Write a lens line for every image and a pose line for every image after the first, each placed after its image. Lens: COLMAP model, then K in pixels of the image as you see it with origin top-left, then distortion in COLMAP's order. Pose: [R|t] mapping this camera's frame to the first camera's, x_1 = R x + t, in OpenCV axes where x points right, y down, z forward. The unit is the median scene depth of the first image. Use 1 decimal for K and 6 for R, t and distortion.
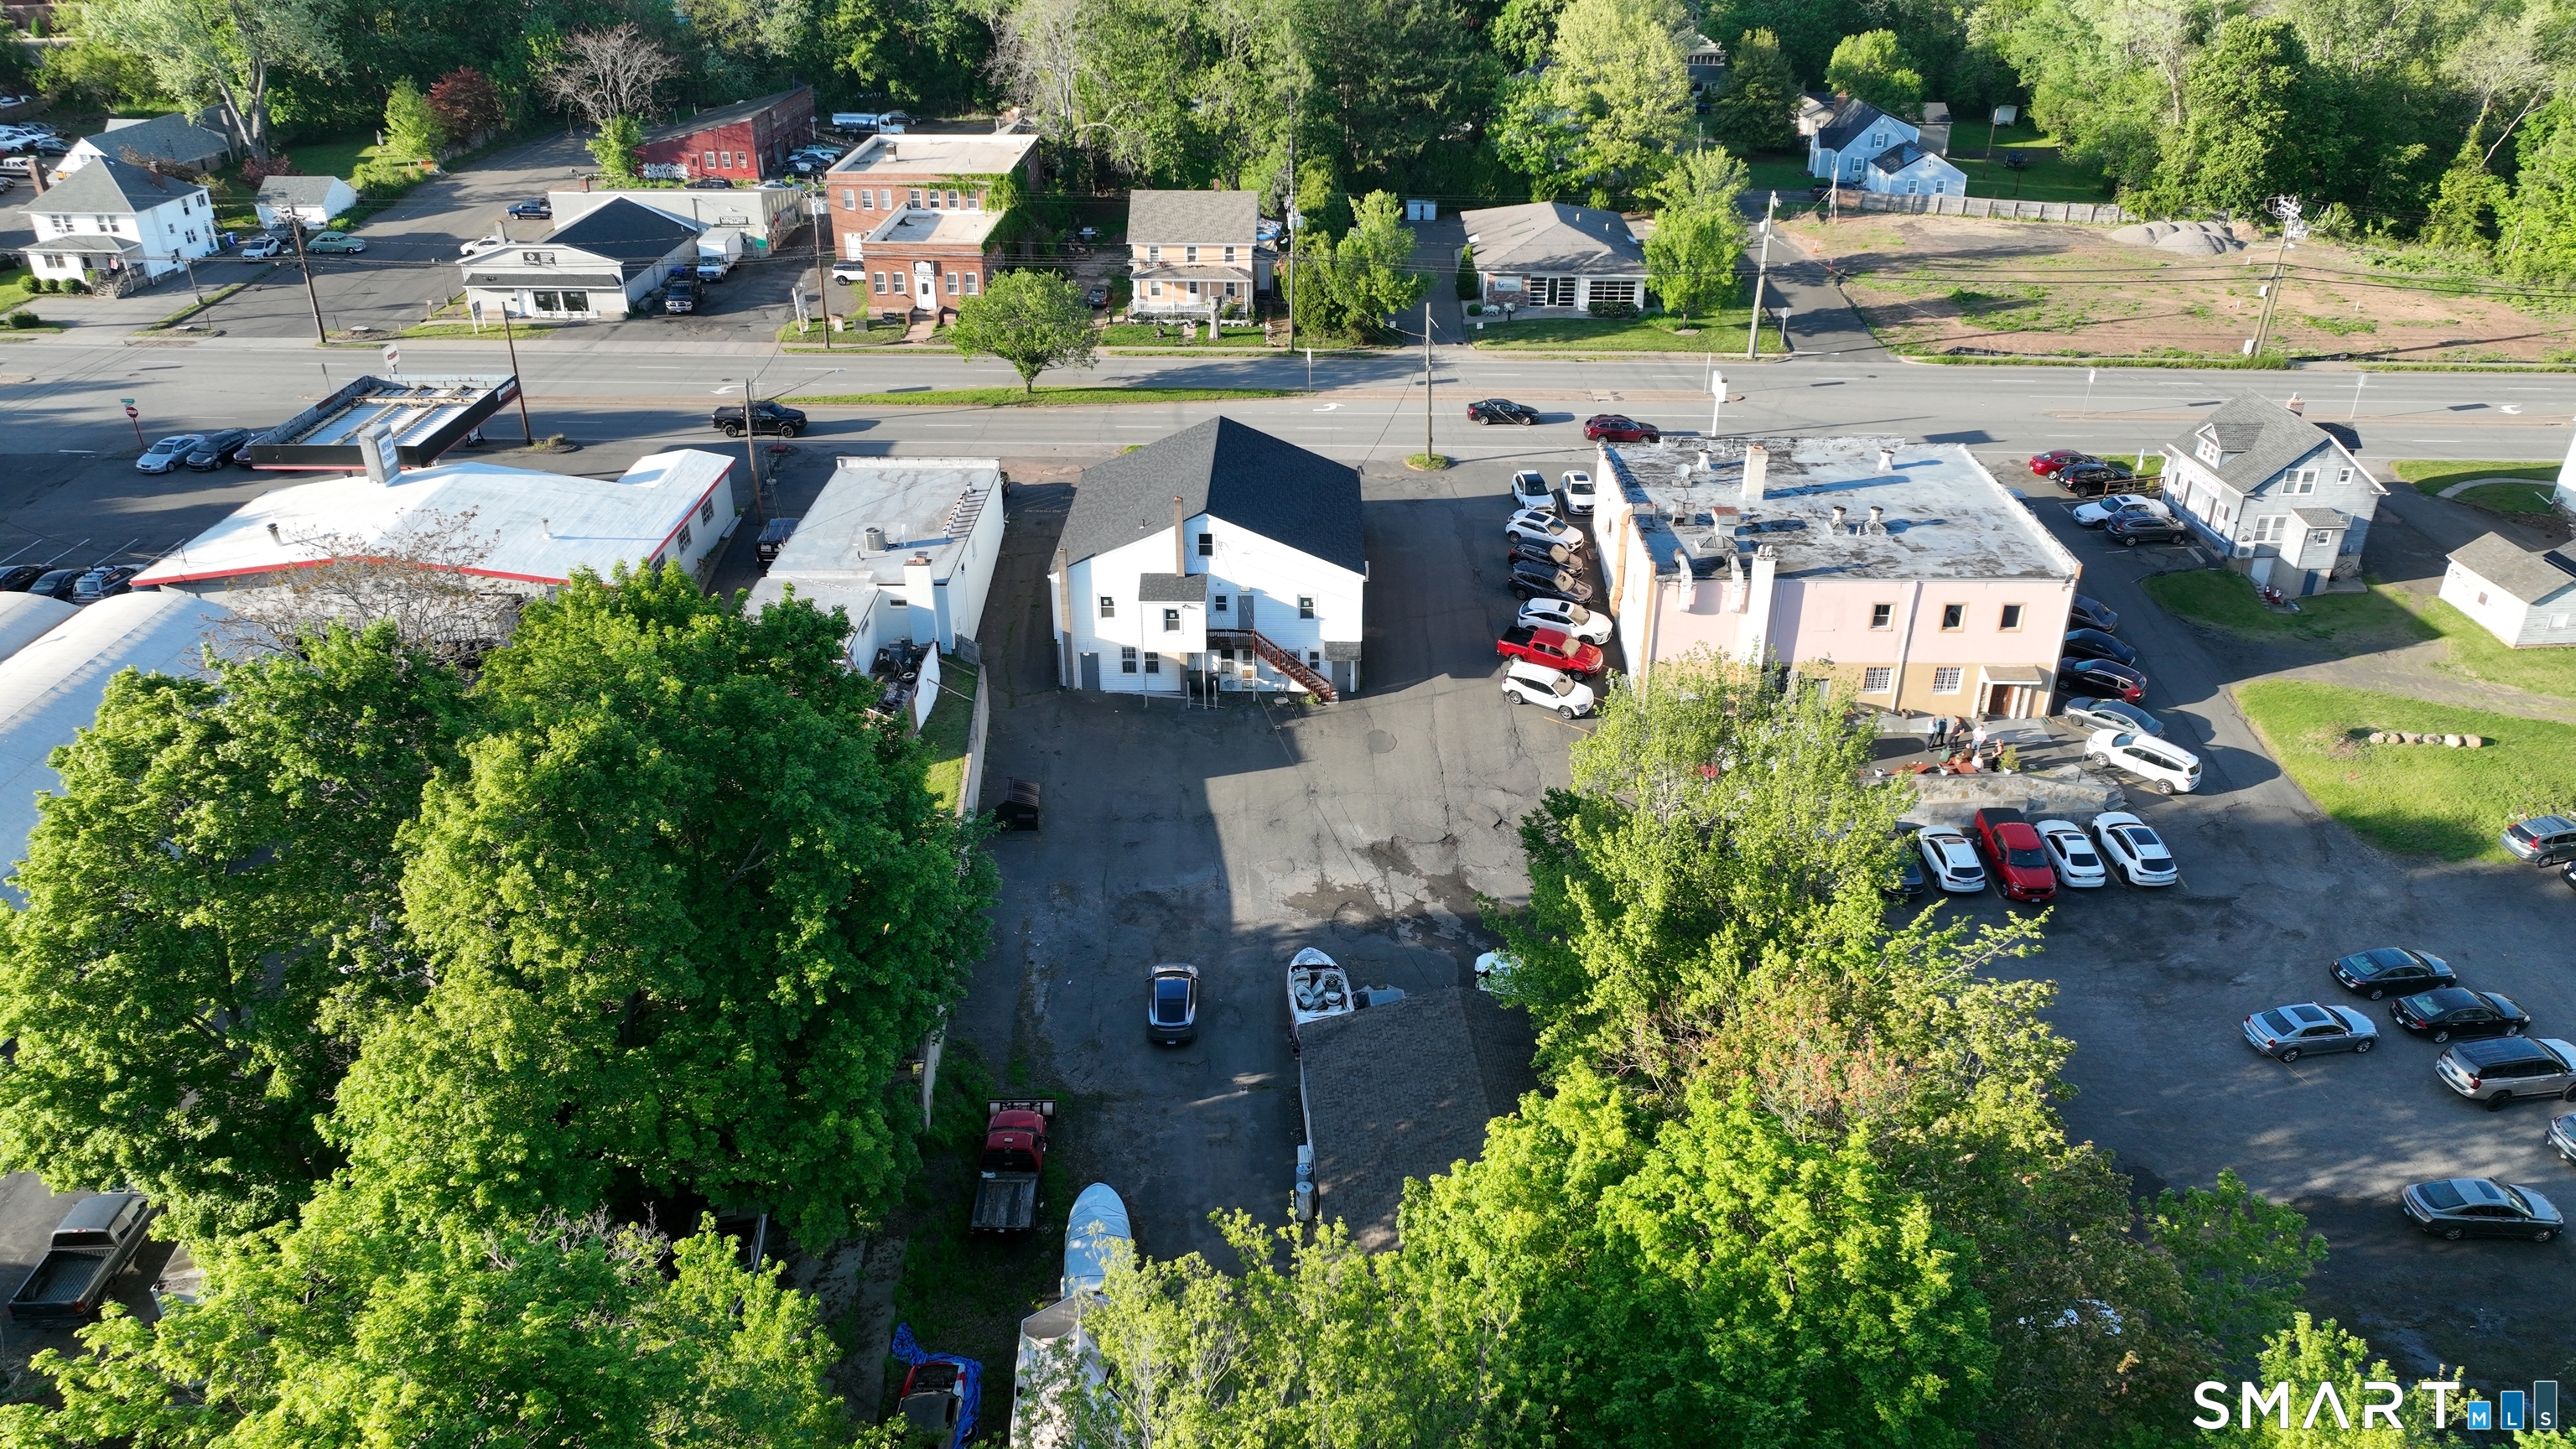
lens RADIAL K [[1825.9, 0, 1293.7], [0, 1825.9, 722.4], [0, 0, 1]] dist [-0.001133, 0.014419]
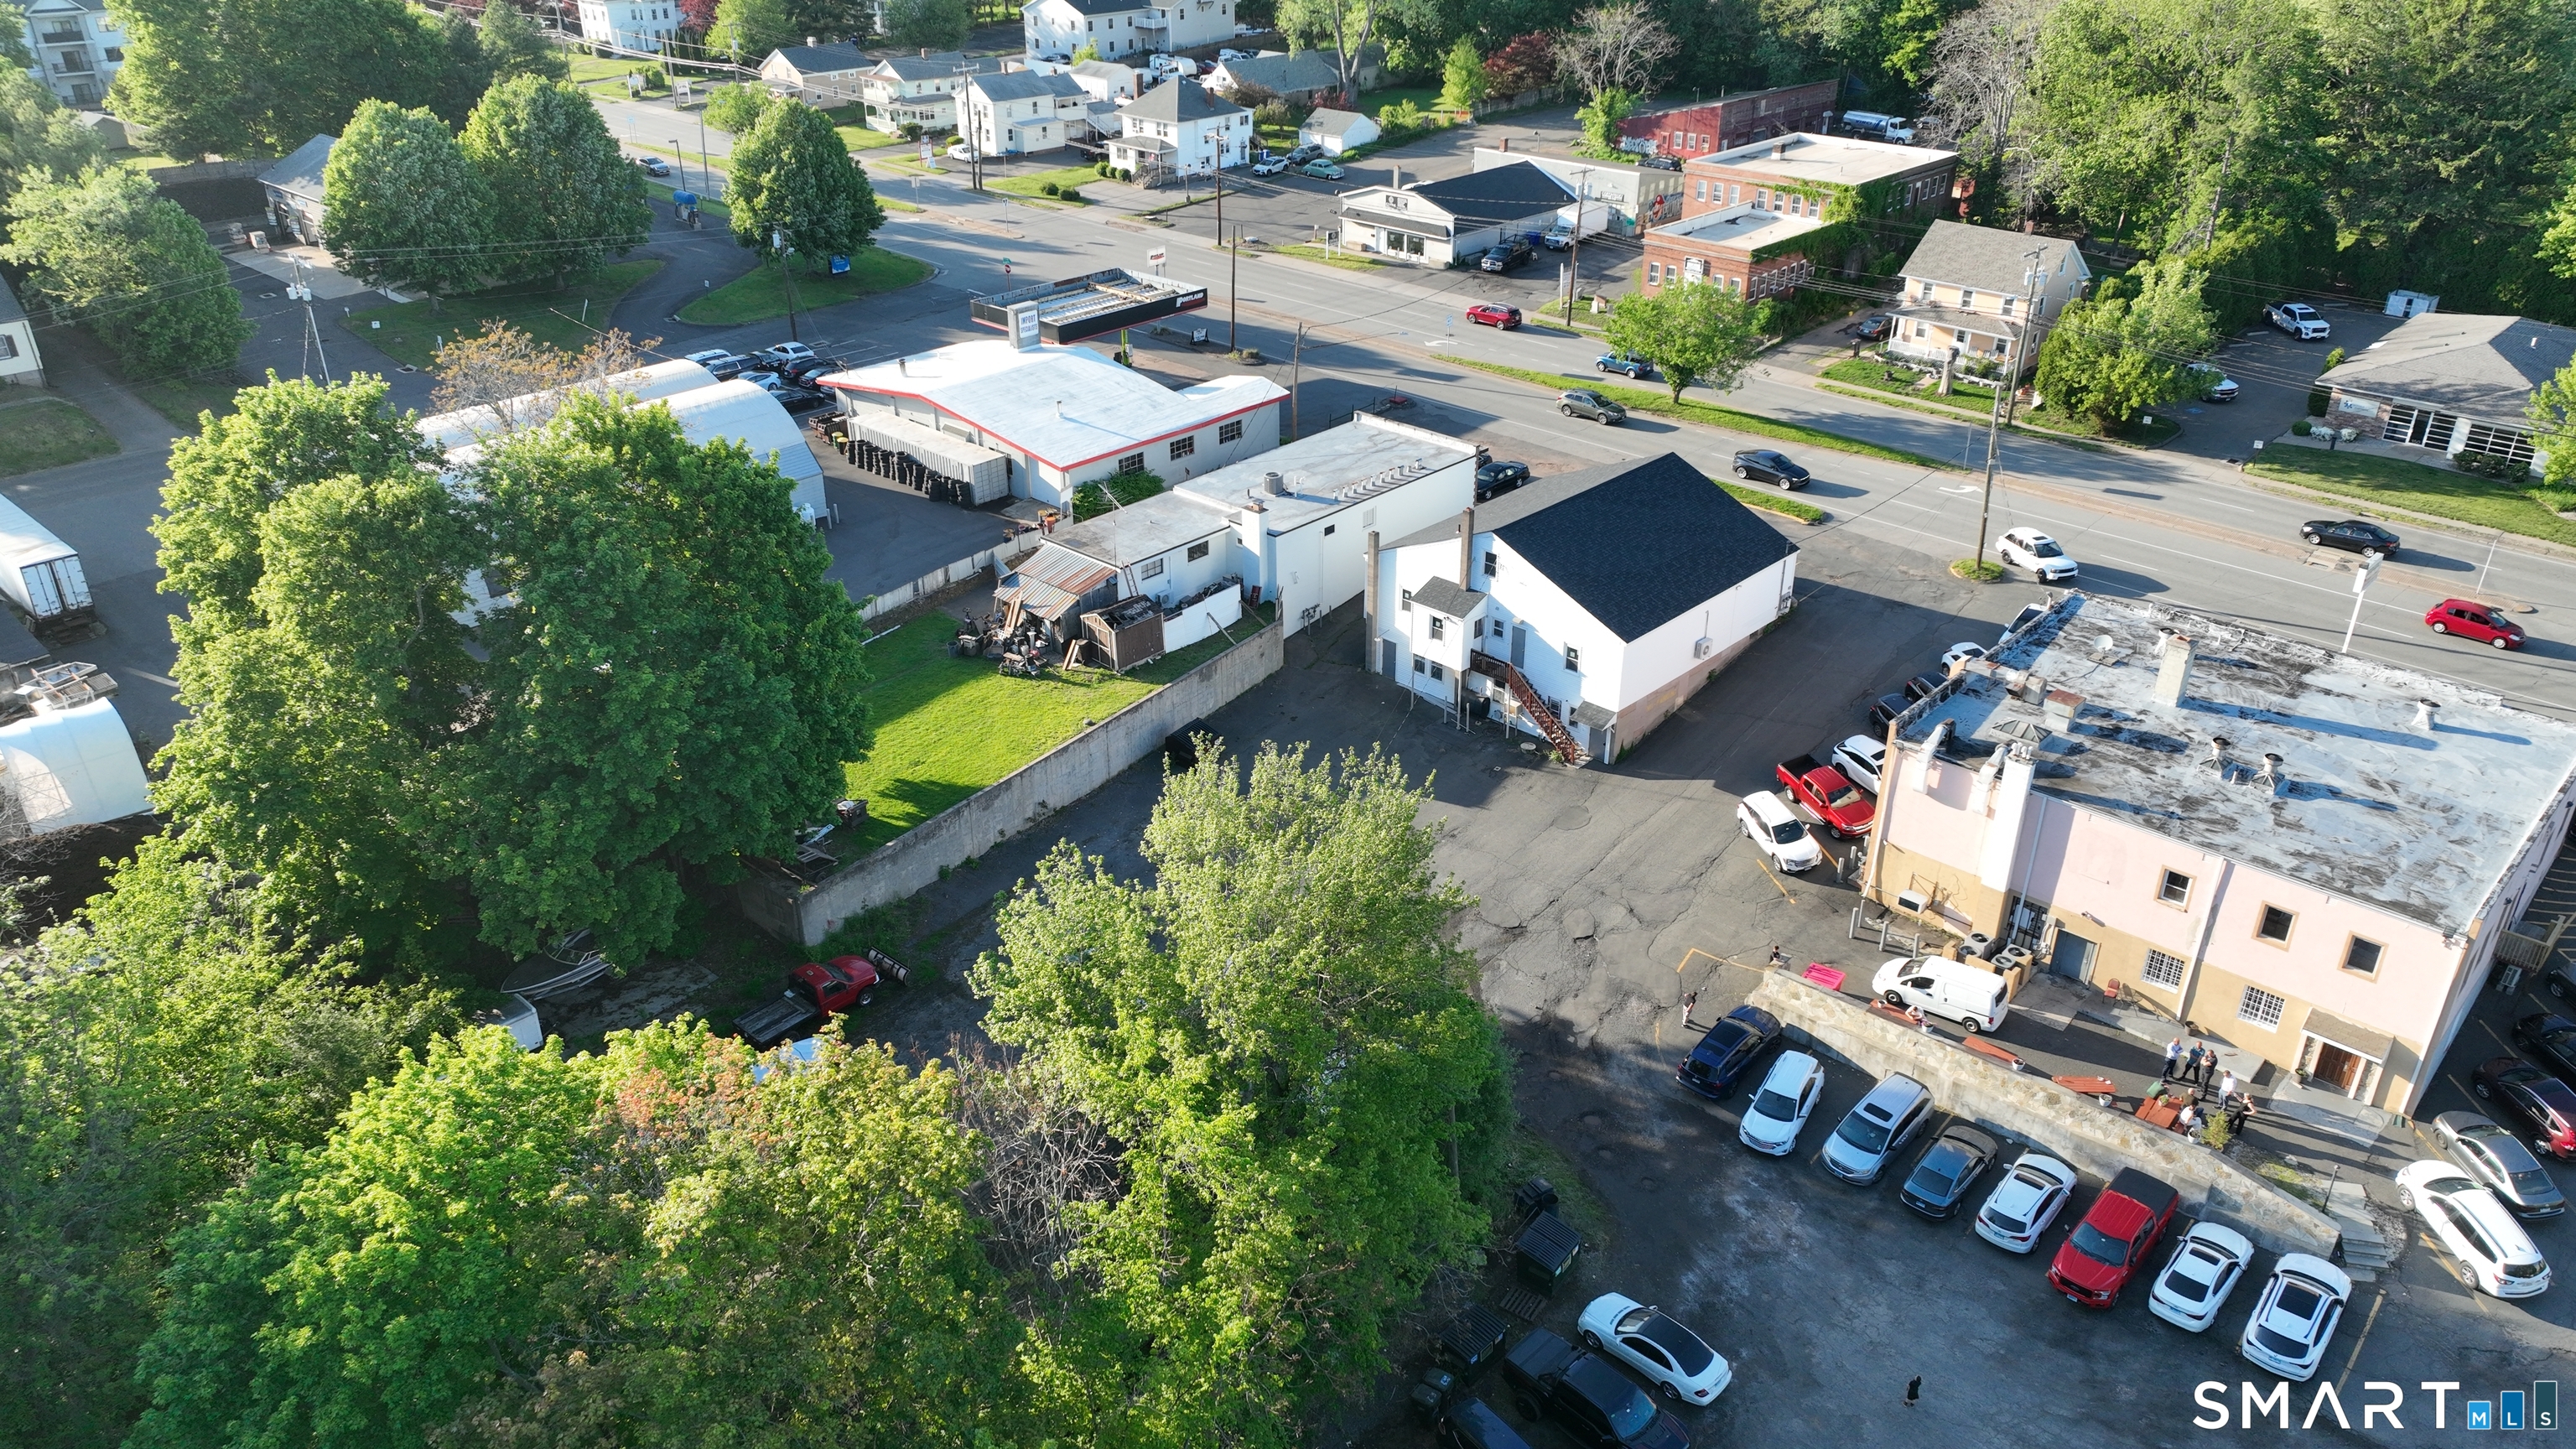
lens RADIAL K [[1825.9, 0, 1279.0], [0, 1825.9, 727.9], [0, 0, 1]] dist [-0.001133, 0.014419]
pose [[0.734709, 0.312334, -0.602205, 0.311070], [-0.307395, 0.944620, 0.114896, -0.060179], [0.604740, 0.100699, 0.790031, 0.118416]]
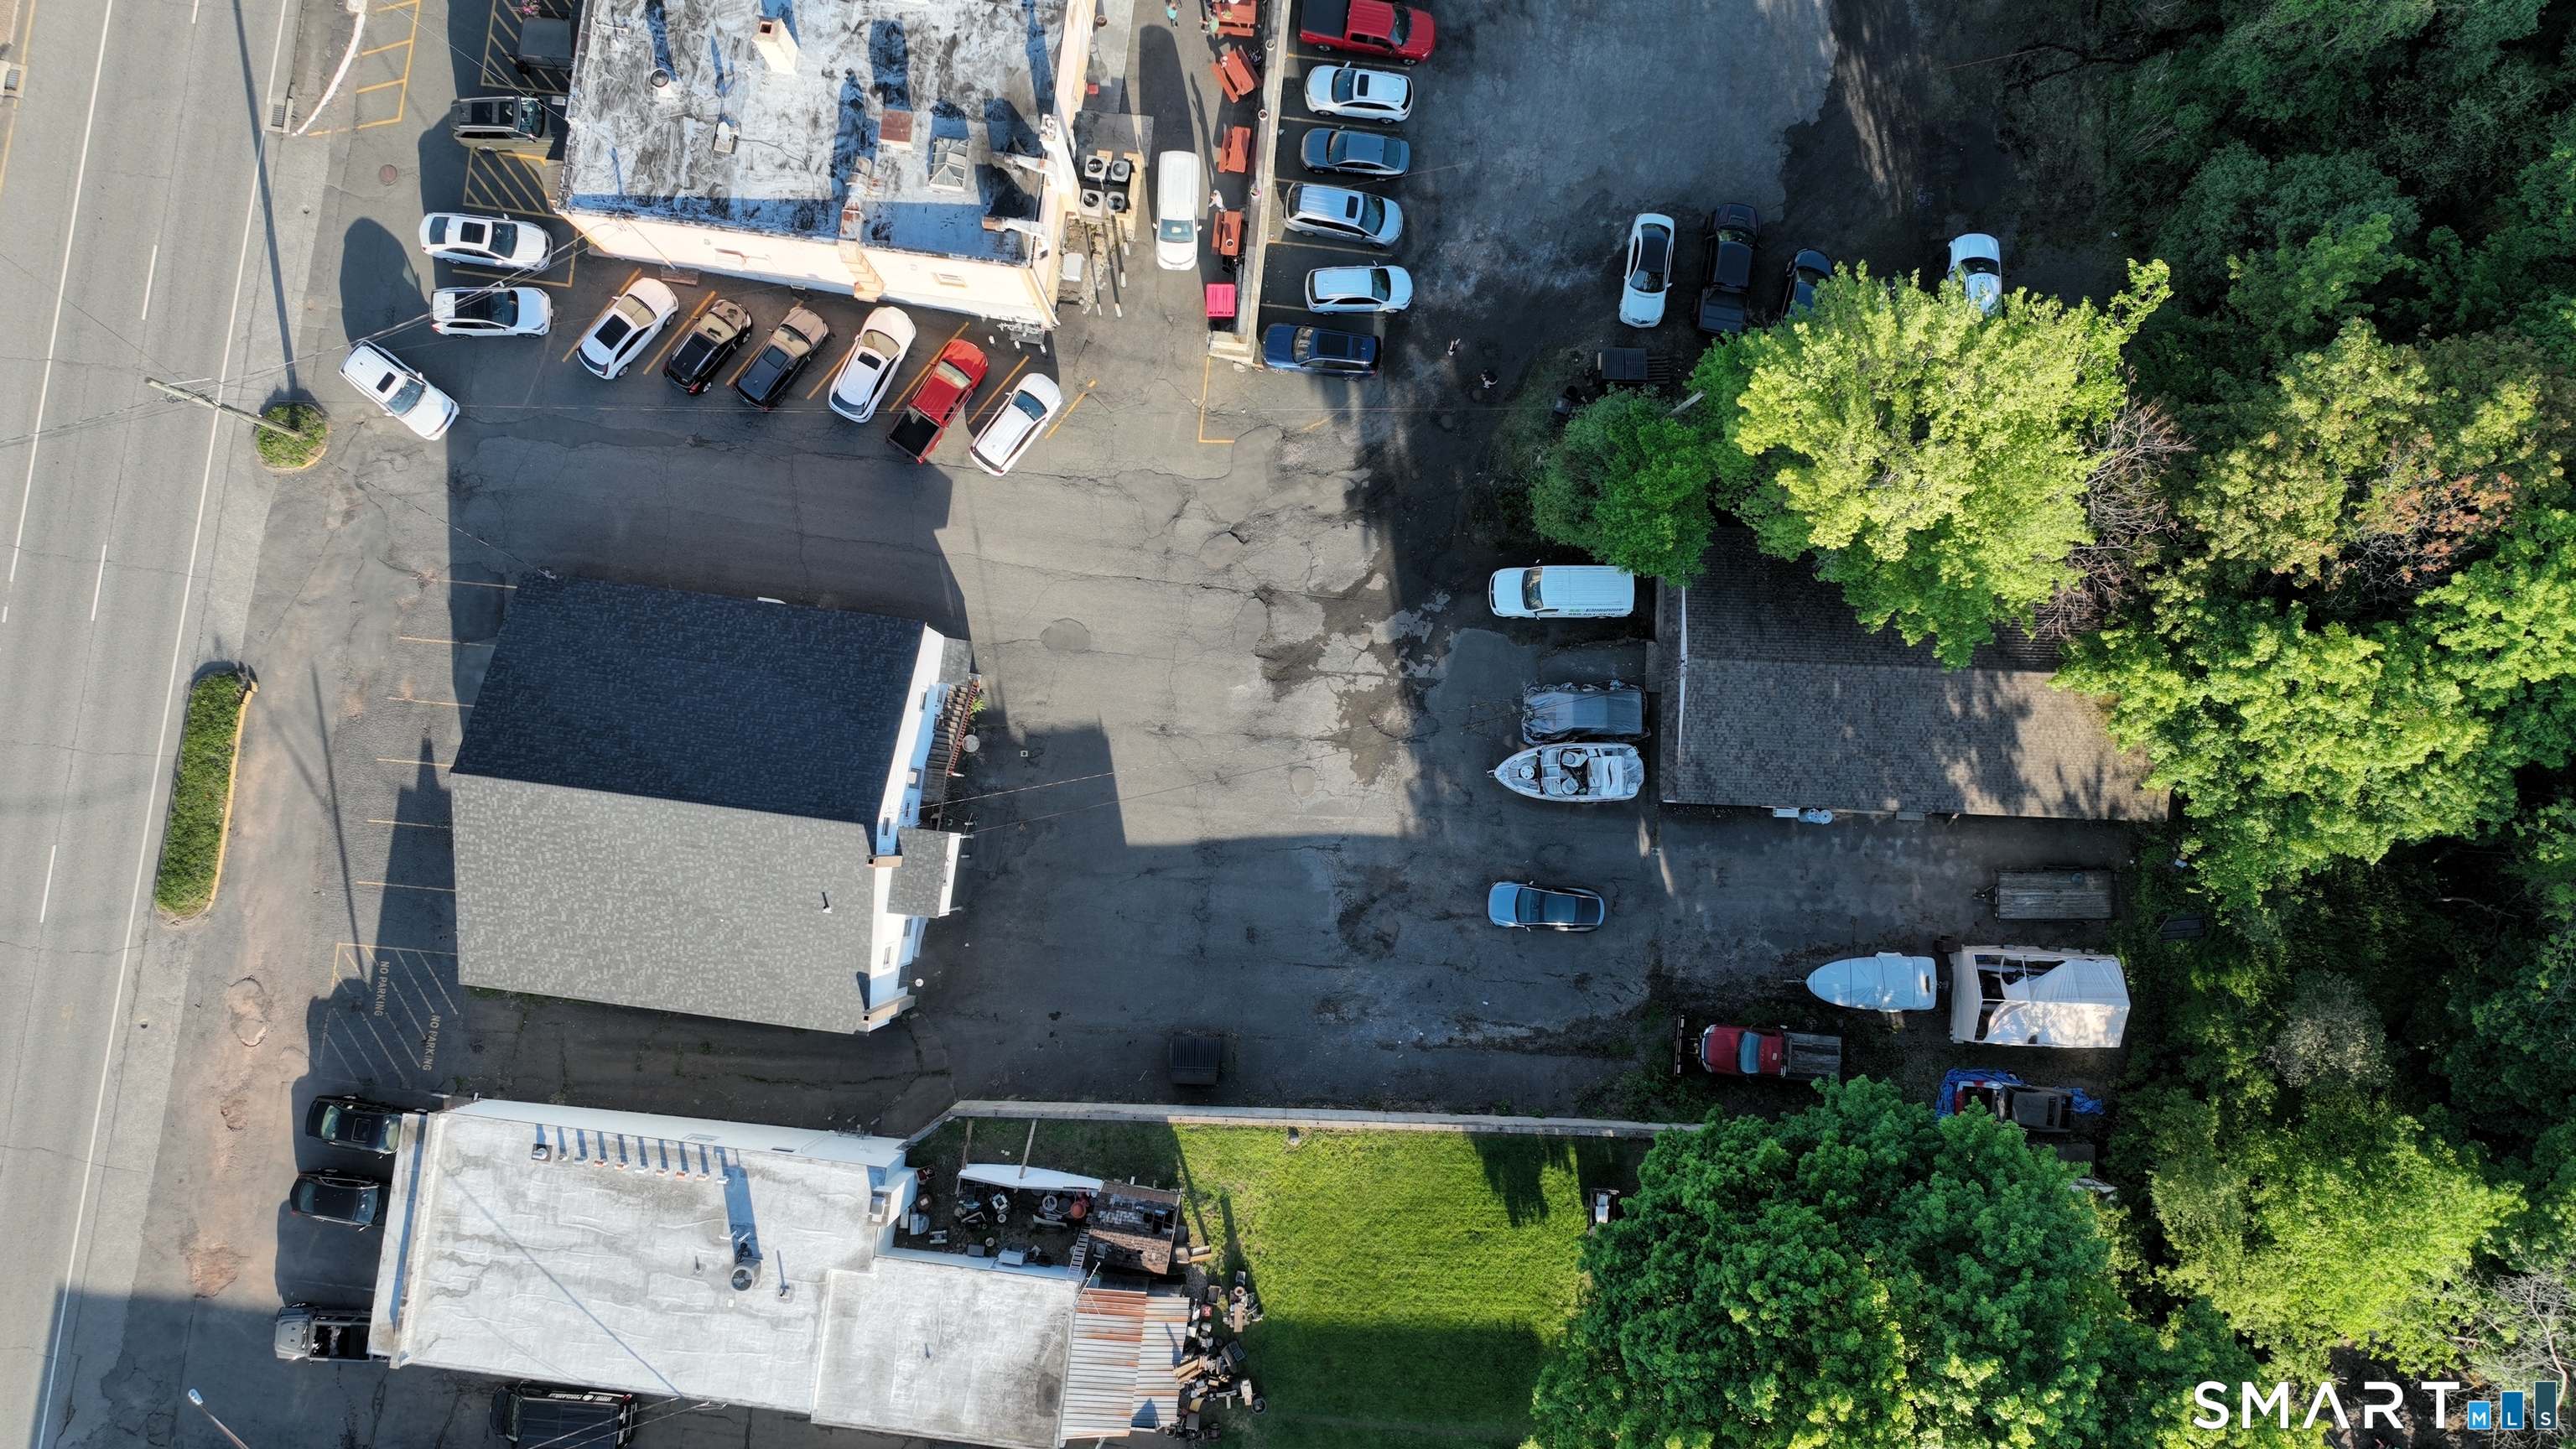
lens RADIAL K [[1825.9, 0, 1282.0], [0, 1825.9, 725.1], [0, 0, 1]] dist [-0.001133, 0.014419]
pose [[0.110012, -0.990421, 0.083448, -0.034753], [0.446115, 0.124229, 0.886312, -0.453809], [-0.888188, -0.060278, 0.455508, 0.338190]]
